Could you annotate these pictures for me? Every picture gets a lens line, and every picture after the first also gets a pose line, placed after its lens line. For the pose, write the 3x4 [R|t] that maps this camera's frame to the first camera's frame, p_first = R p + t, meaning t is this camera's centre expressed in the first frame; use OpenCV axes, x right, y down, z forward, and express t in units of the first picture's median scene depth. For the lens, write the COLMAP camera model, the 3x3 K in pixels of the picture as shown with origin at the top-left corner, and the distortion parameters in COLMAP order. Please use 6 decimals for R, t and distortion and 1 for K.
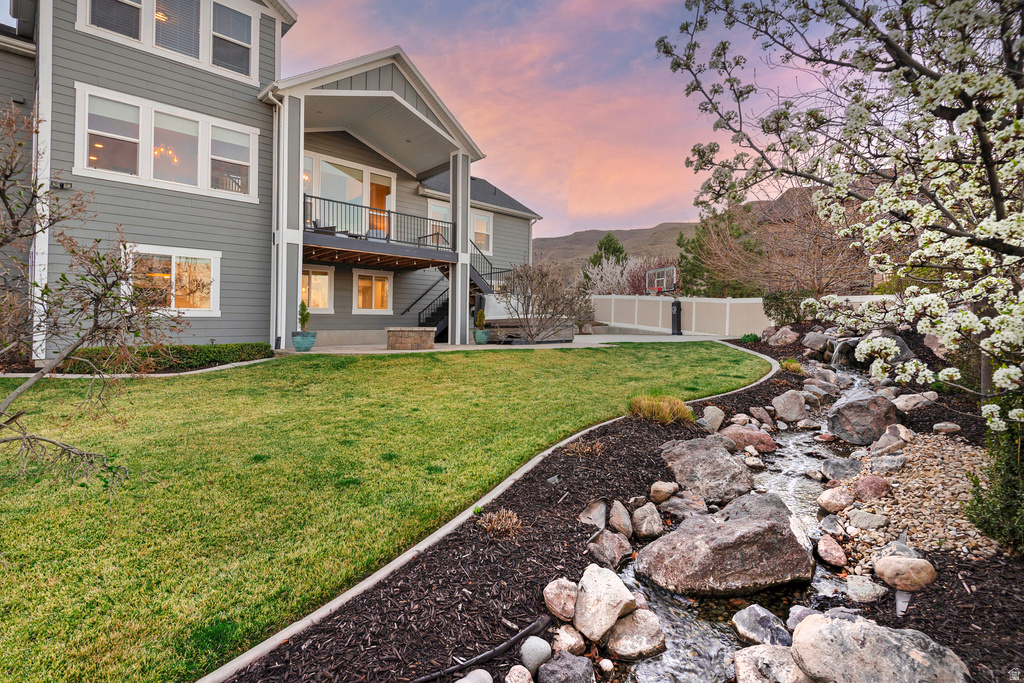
lens RADIAL K [[478.1, 0, 507.0], [0, 478.1, 320.1], [0, 0, 1]] dist [-0.001326, -0.000404]
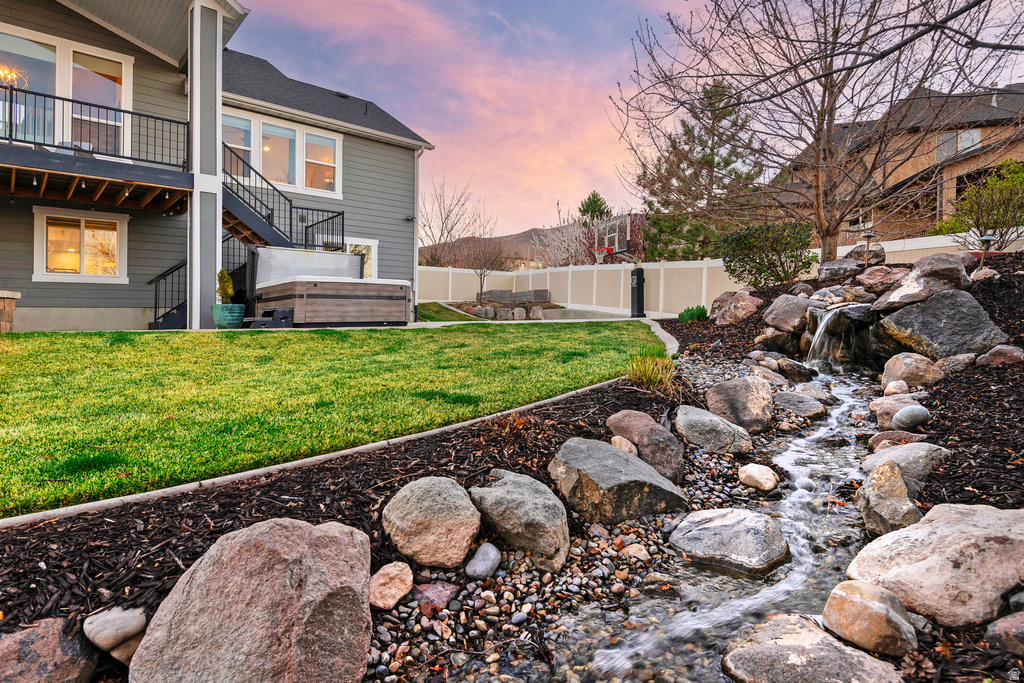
lens RADIAL K [[526.9, 0, 504.8], [0, 526.9, 325.4], [0, 0, 1]] dist [0.038046, -0.024427]
pose [[0.998012, -0.008300, -0.062474, 0.231780], [0.009713, 0.999703, 0.022348, 0.025008], [0.062270, -0.022910, 0.997796, 0.263319]]
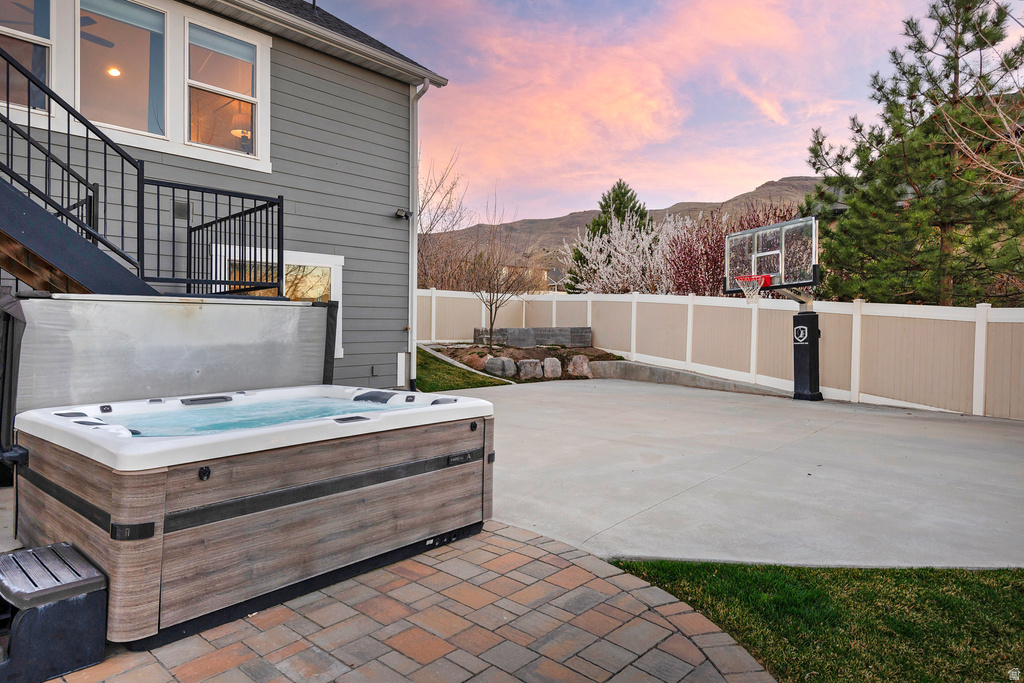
lens RADIAL K [[604.0, 0, 512.0], [0, 604.0, 341.5], [0, 0, 1]] dist [0.048358, -0.029810]
pose [[0.998969, -0.005337, 0.045072, 0.104548], [0.003868, 0.999461, 0.032614, -0.035108], [-0.045222, -0.032406, 0.998451, 0.568362]]
